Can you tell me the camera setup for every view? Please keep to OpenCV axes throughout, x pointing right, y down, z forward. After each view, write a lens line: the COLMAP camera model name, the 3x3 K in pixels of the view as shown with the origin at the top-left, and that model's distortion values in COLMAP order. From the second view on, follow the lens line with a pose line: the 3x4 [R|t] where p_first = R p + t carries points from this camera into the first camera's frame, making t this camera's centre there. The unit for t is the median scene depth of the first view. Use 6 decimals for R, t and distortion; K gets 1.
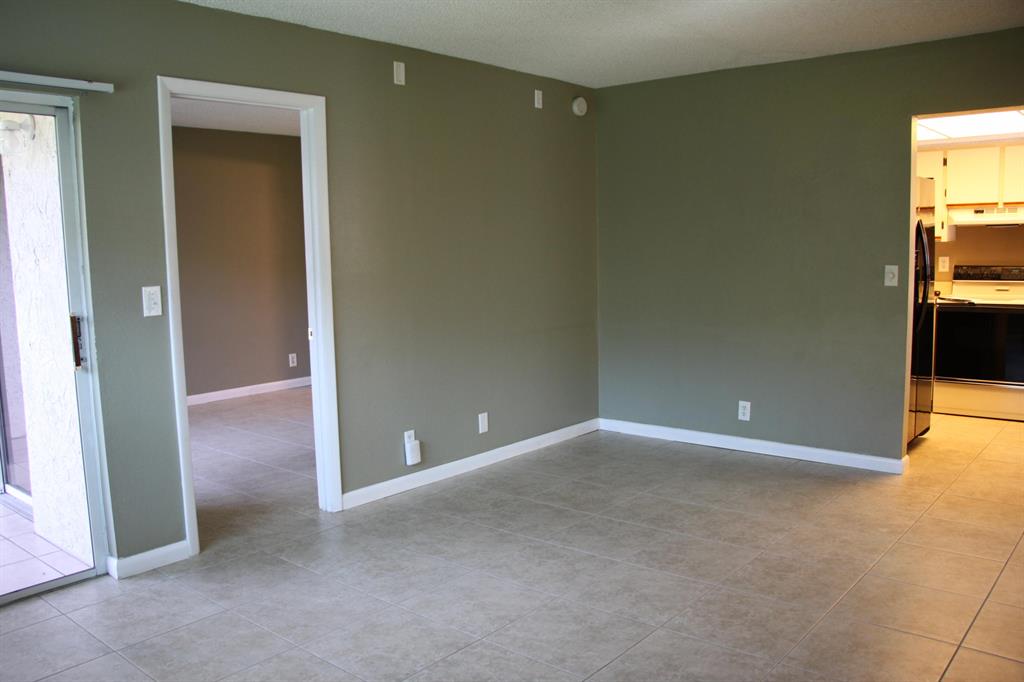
lens RADIAL K [[836.8, 0, 502.4], [0, 836.8, 351.7], [0, 0, 1]] dist [-0.180991, 0.148561]
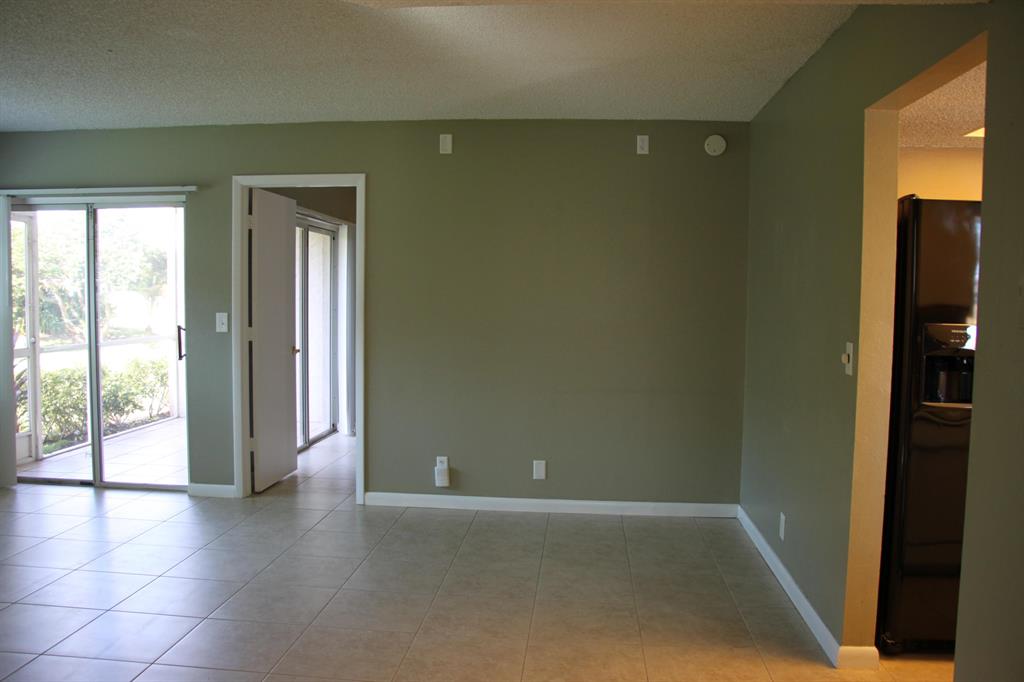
lens RADIAL K [[836.8, 0, 502.4], [0, 836.8, 351.7], [0, 0, 1]] dist [-0.180991, 0.148561]
pose [[0.576912, 0.086167, -0.812249, 0.899940], [-0.130969, 0.991312, 0.012140, -0.075526], [0.806238, 0.099376, 0.583185, 0.418784]]
